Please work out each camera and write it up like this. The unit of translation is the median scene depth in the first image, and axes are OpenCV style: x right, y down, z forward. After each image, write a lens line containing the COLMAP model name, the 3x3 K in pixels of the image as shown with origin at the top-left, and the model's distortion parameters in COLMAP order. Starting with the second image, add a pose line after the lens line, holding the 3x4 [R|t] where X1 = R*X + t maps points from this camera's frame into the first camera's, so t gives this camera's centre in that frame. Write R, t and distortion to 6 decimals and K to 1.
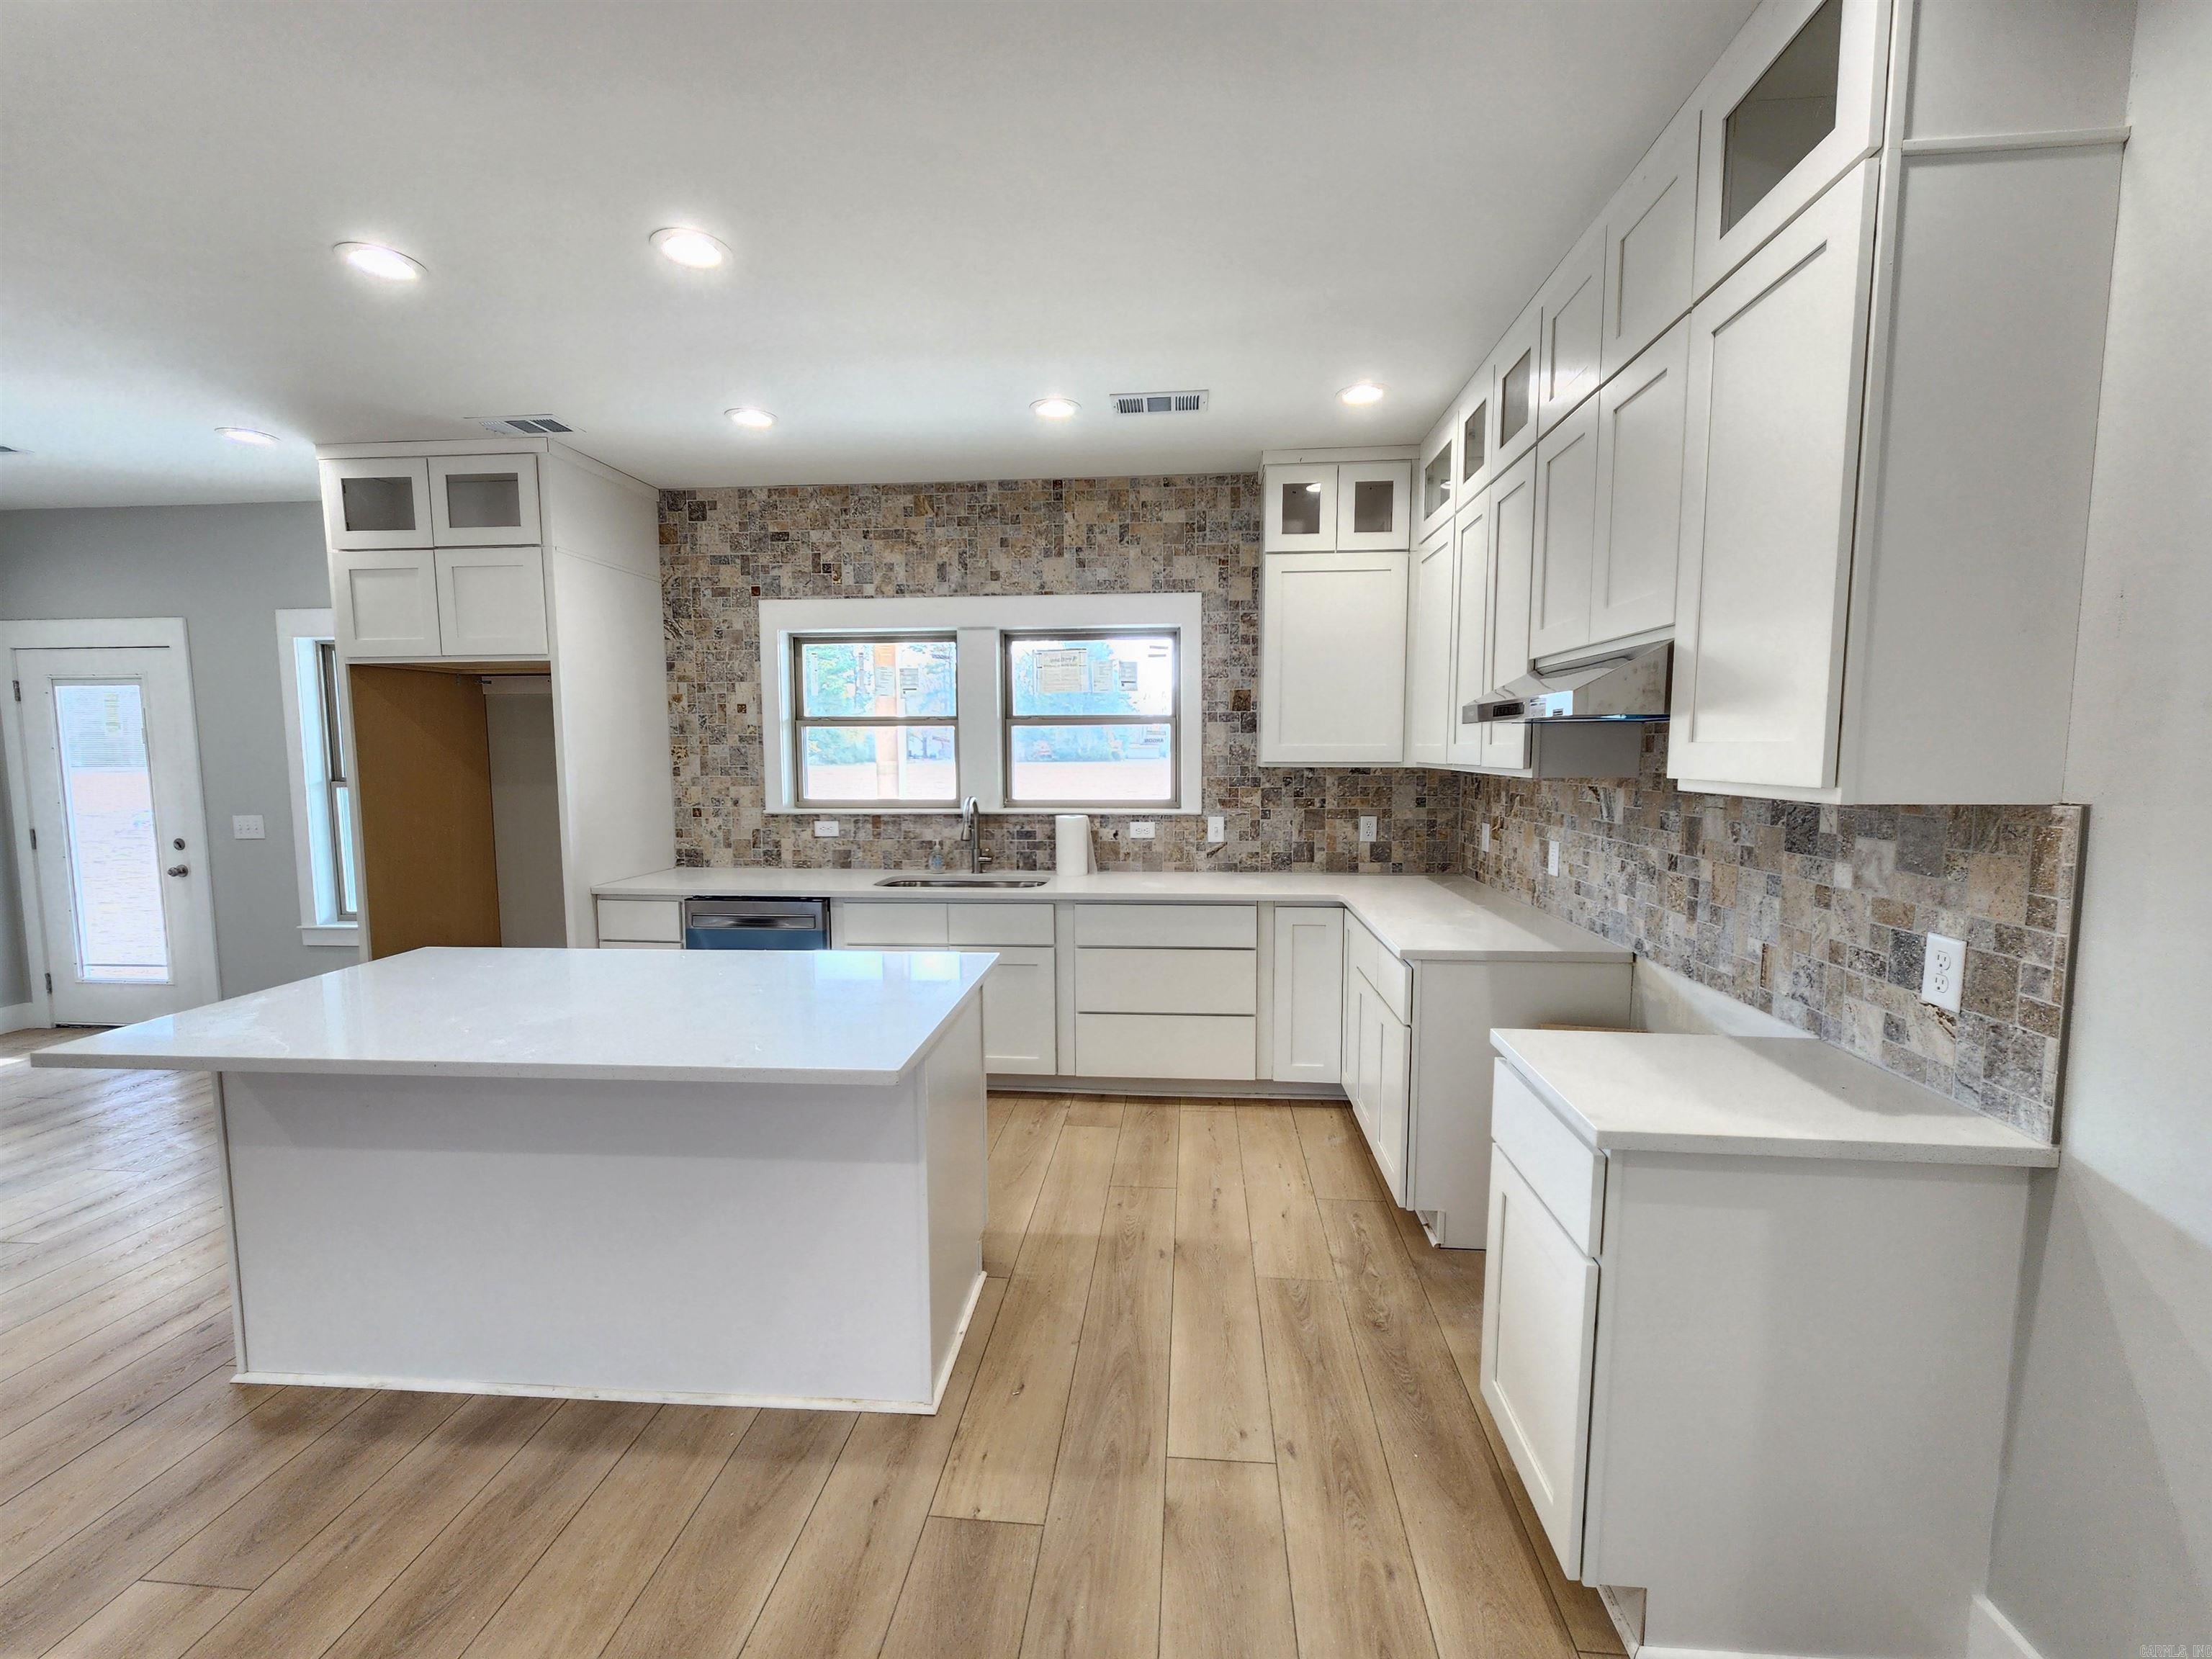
lens RADIAL K [[896.3, 0, 1117.5], [0, 896.3, 826.8], [0, 0, 1]] dist [-0.000103, -0.000392]
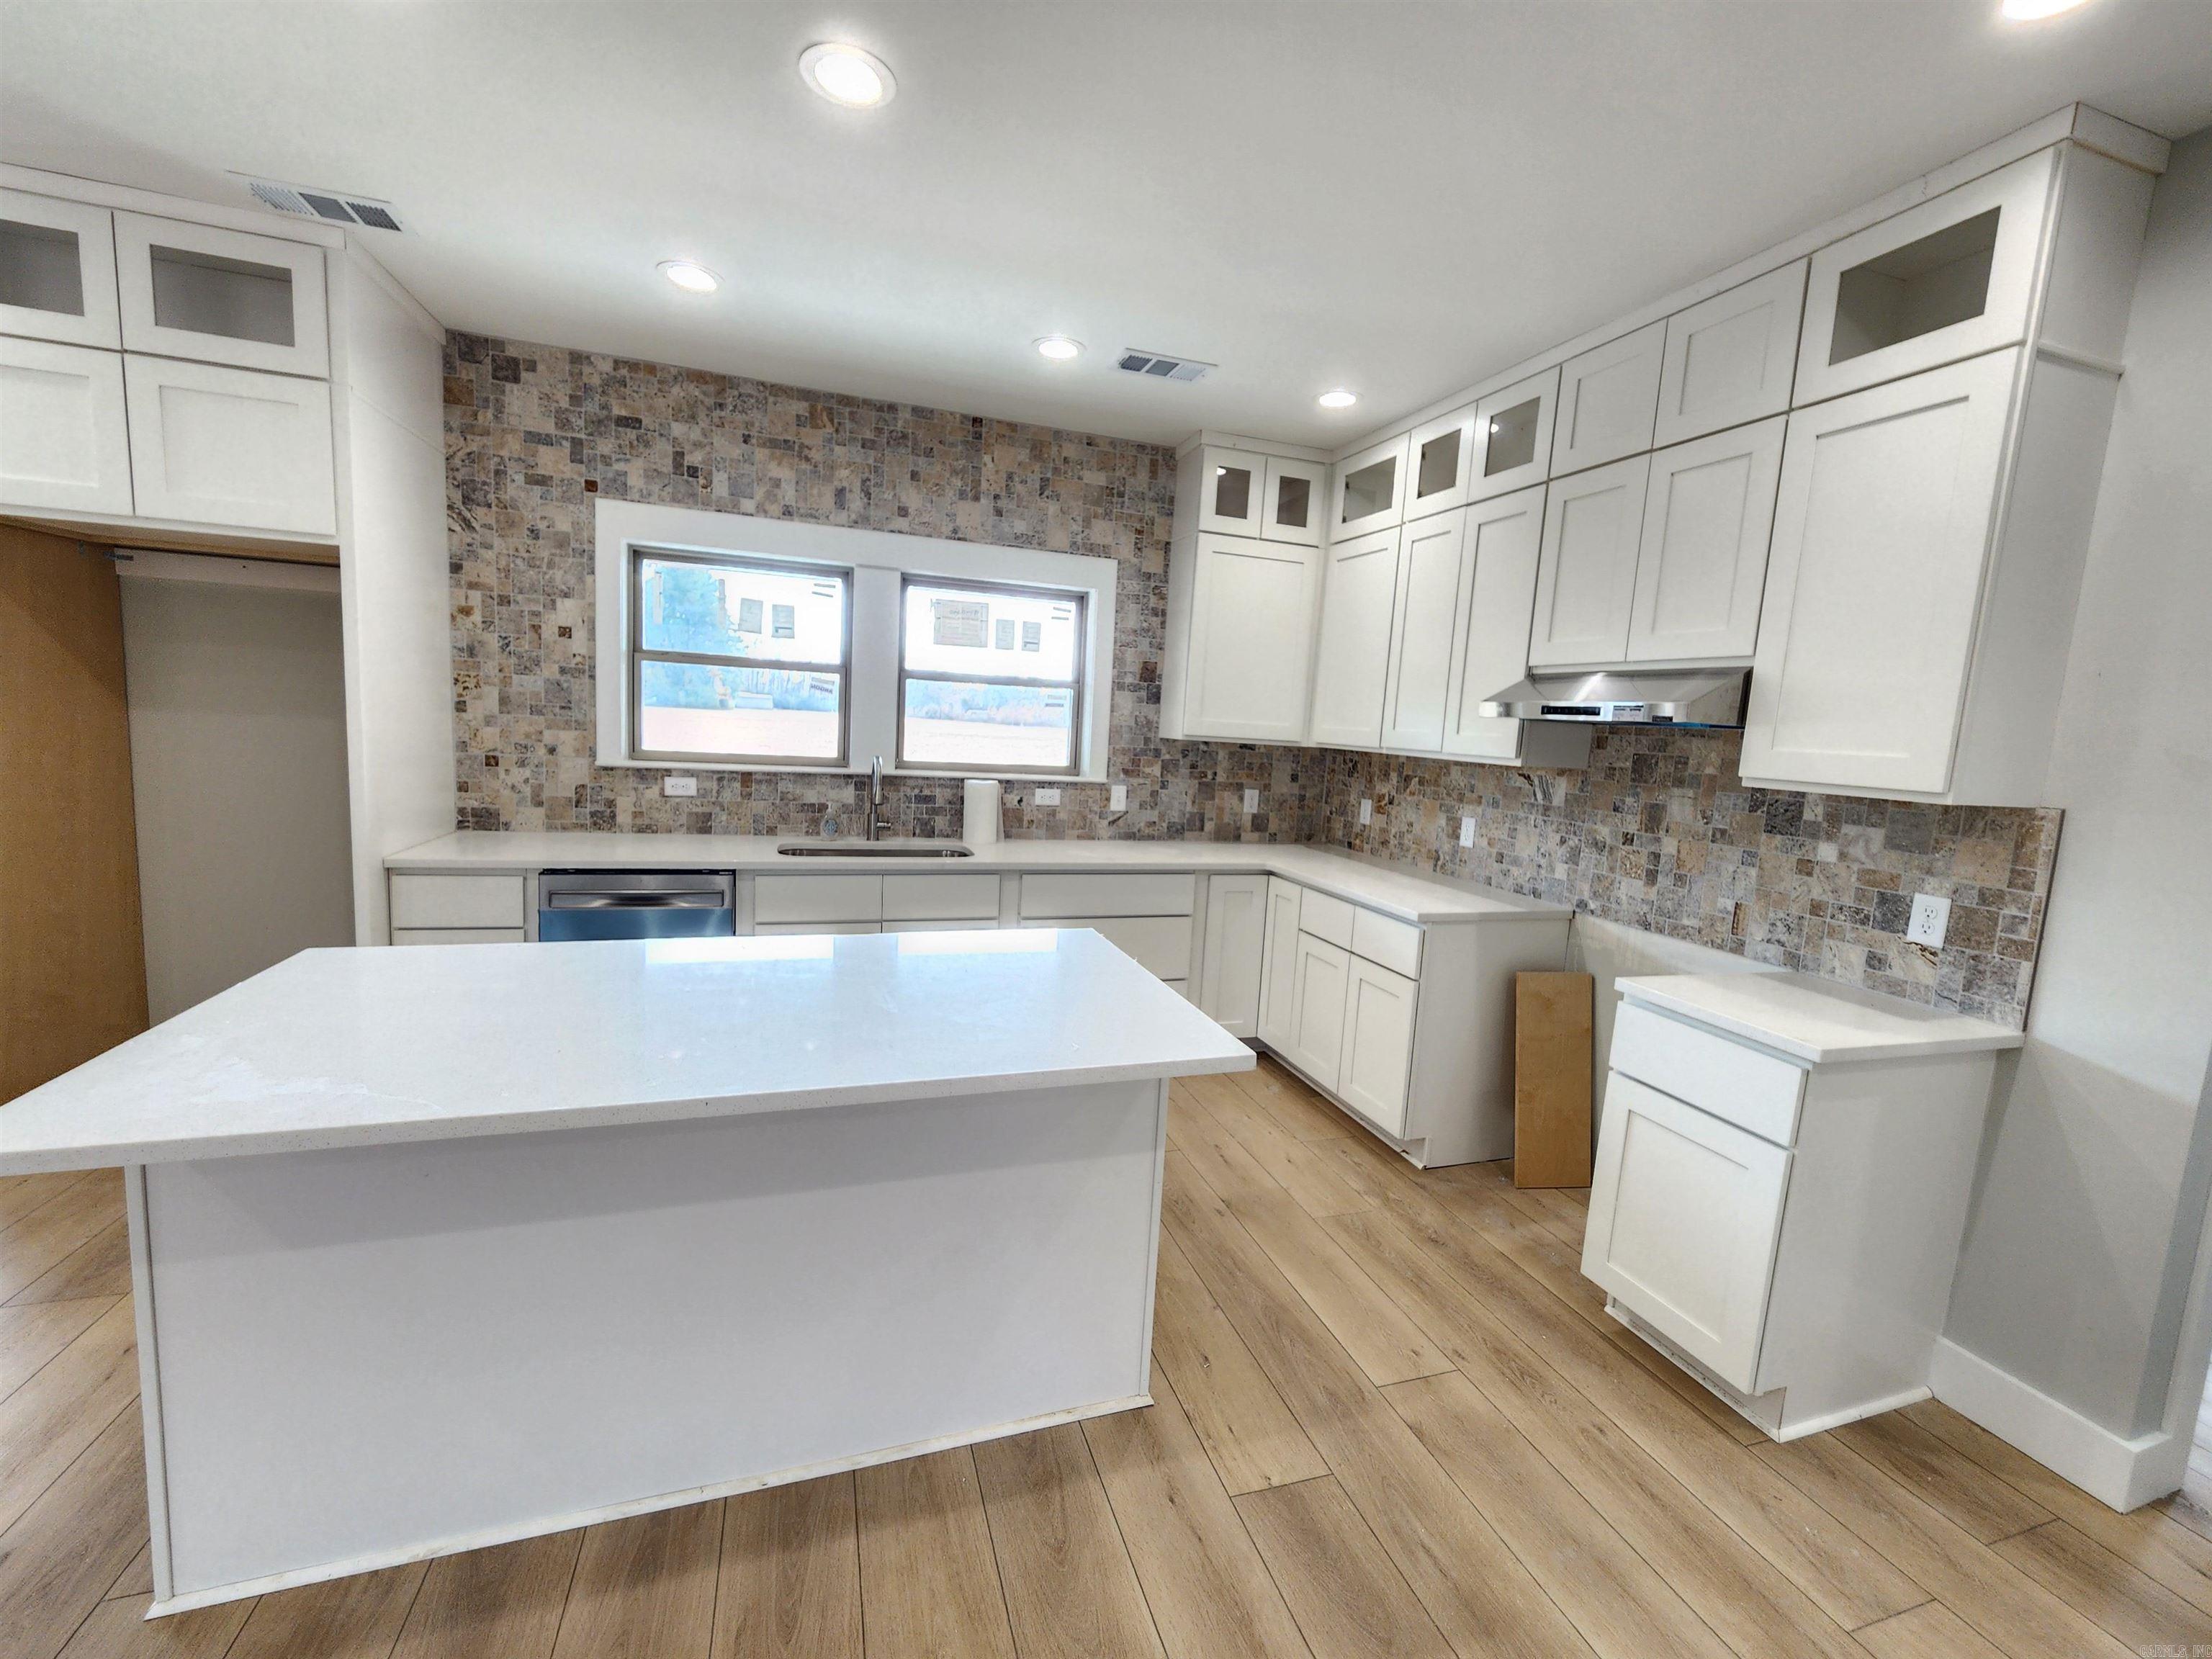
lens RADIAL K [[903.2, 0, 1114.4], [0, 903.2, 826.4], [0, 0, 1]] dist [-0.002822, -0.000364]
pose [[0.918112, 0.010511, 0.396183, -0.300008], [-0.026994, 0.998985, 0.036053, -0.002004], [-0.395402, -0.043795, 0.917464, 0.068871]]
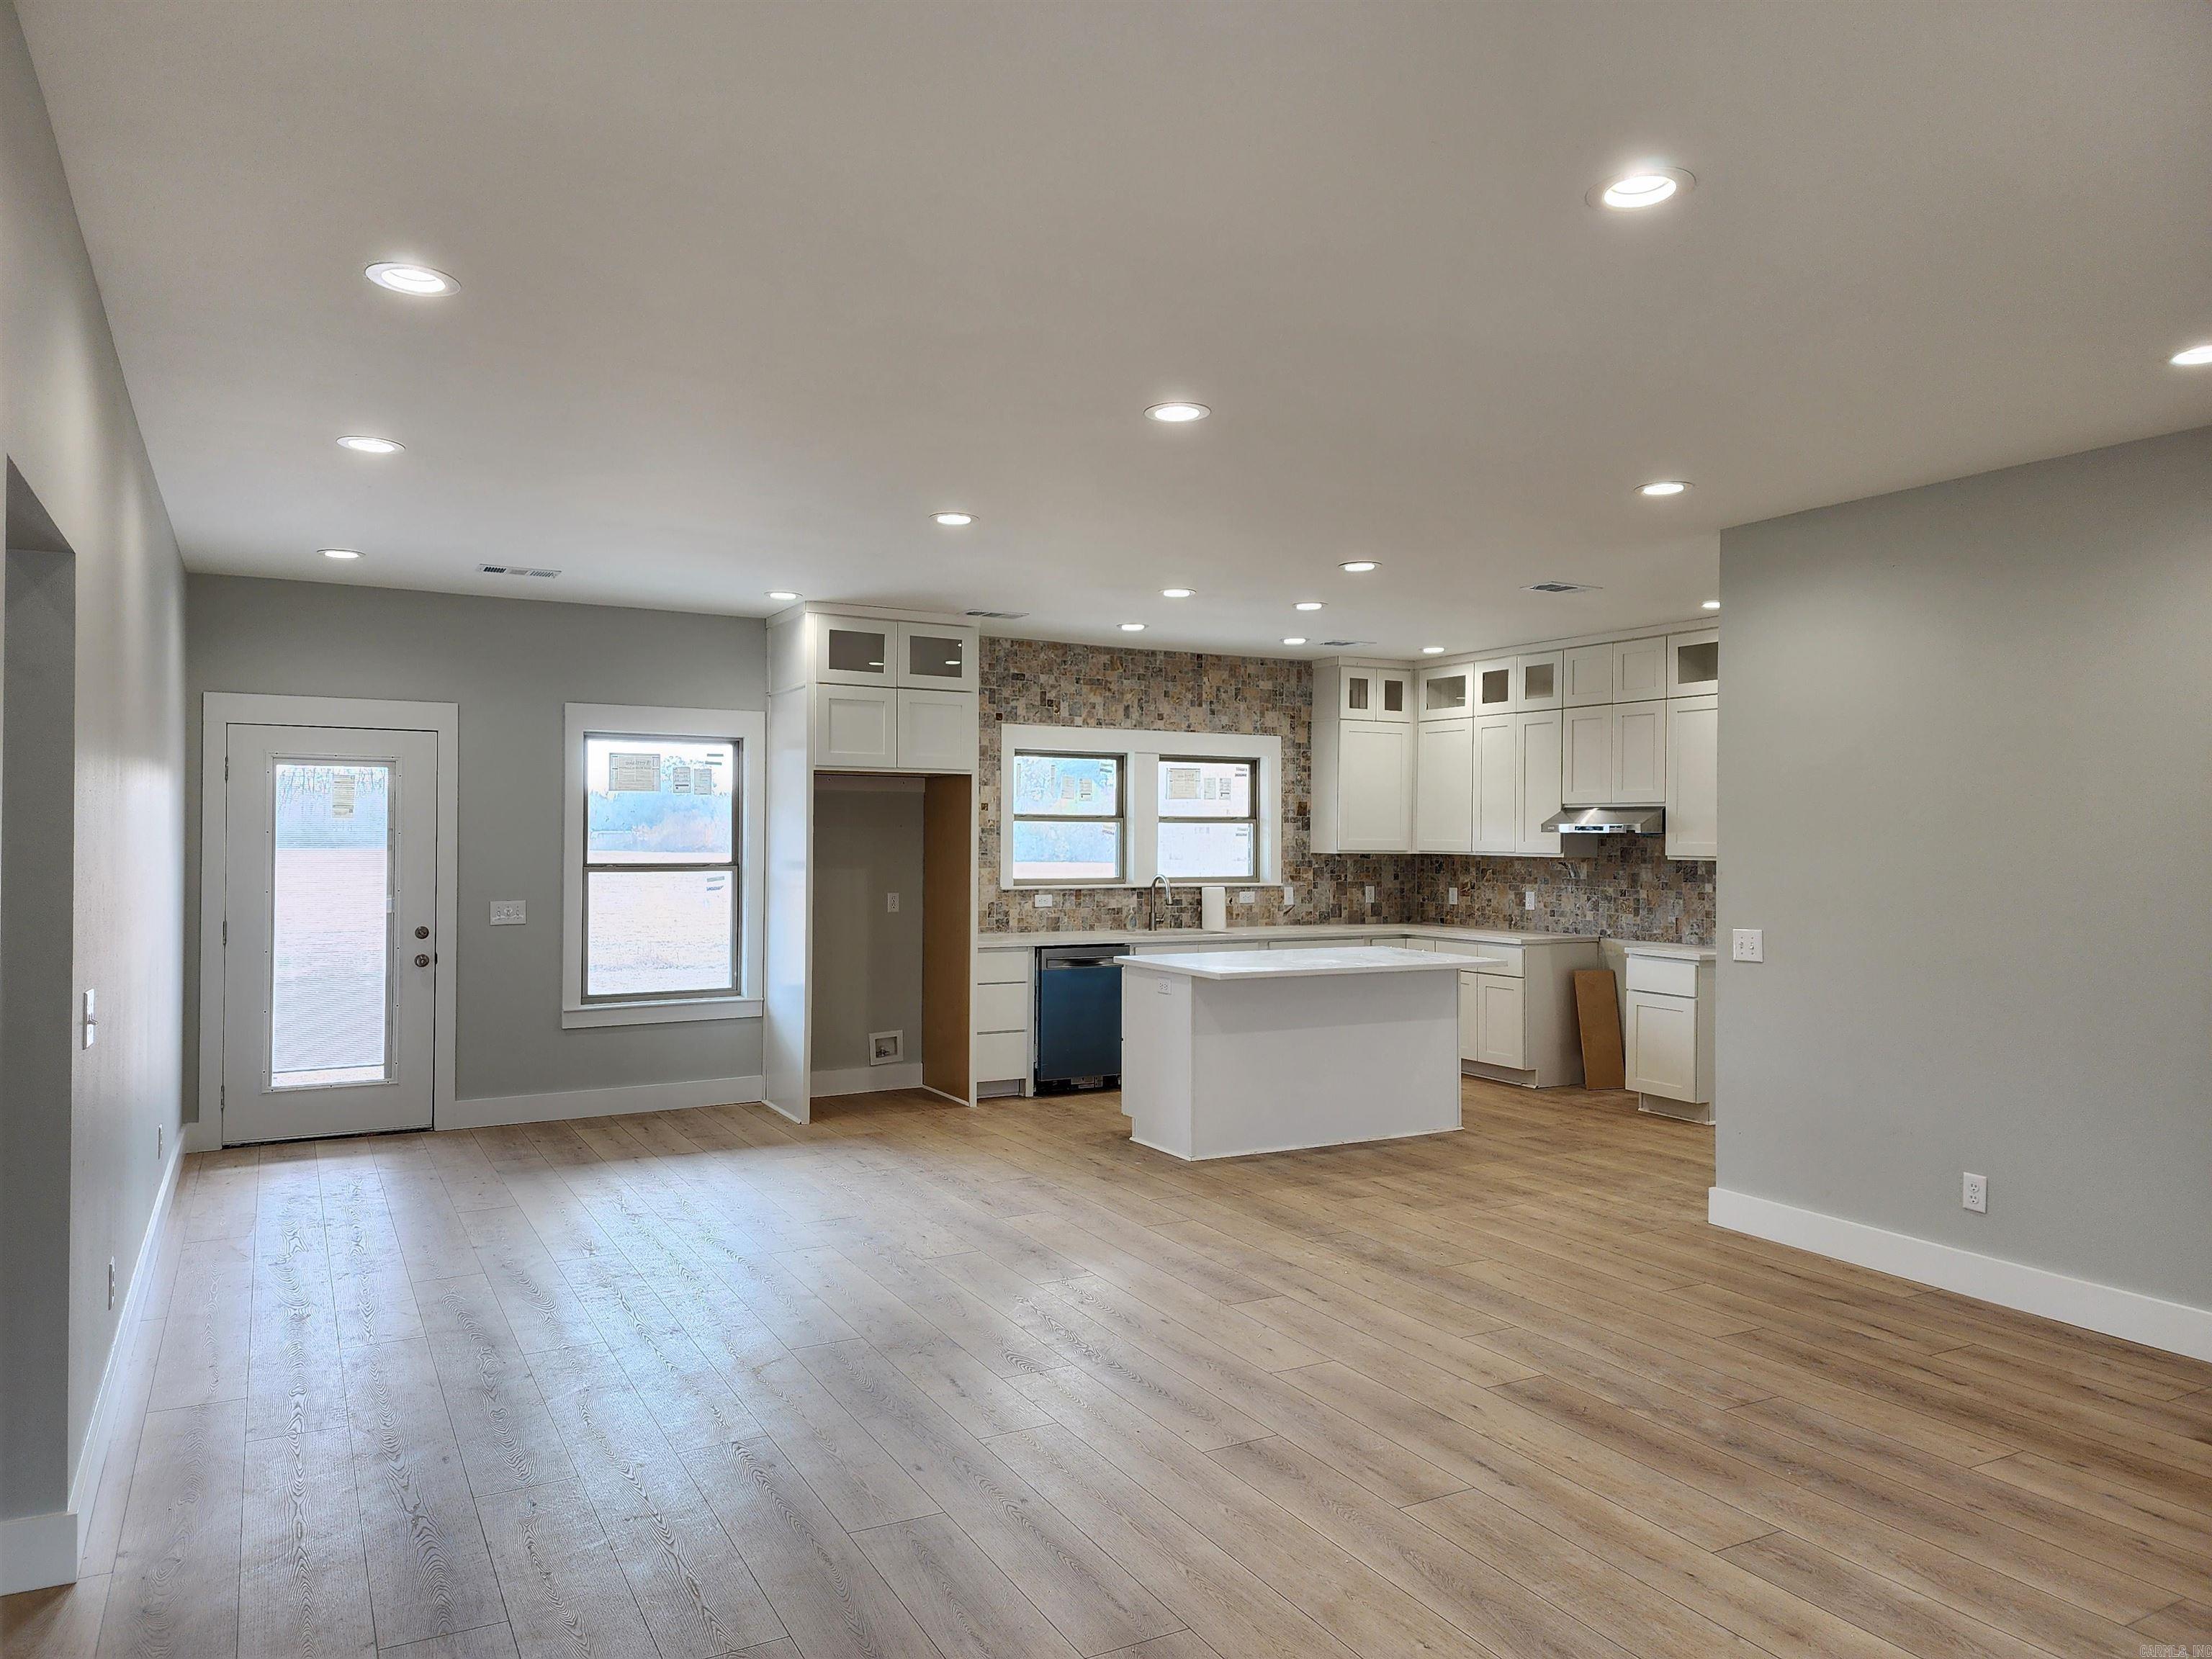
lens RADIAL K [[1482.0, 0, 1092.3], [0, 1482.0, 822.7], [0, 0, 1]] dist [0.217949, -0.360798]
pose [[0.835555, 0.013592, 0.549239, -1.507756], [0.038006, 0.995869, -0.082463, 0.072328], [-0.548091, 0.089776, 0.831587, -0.861028]]
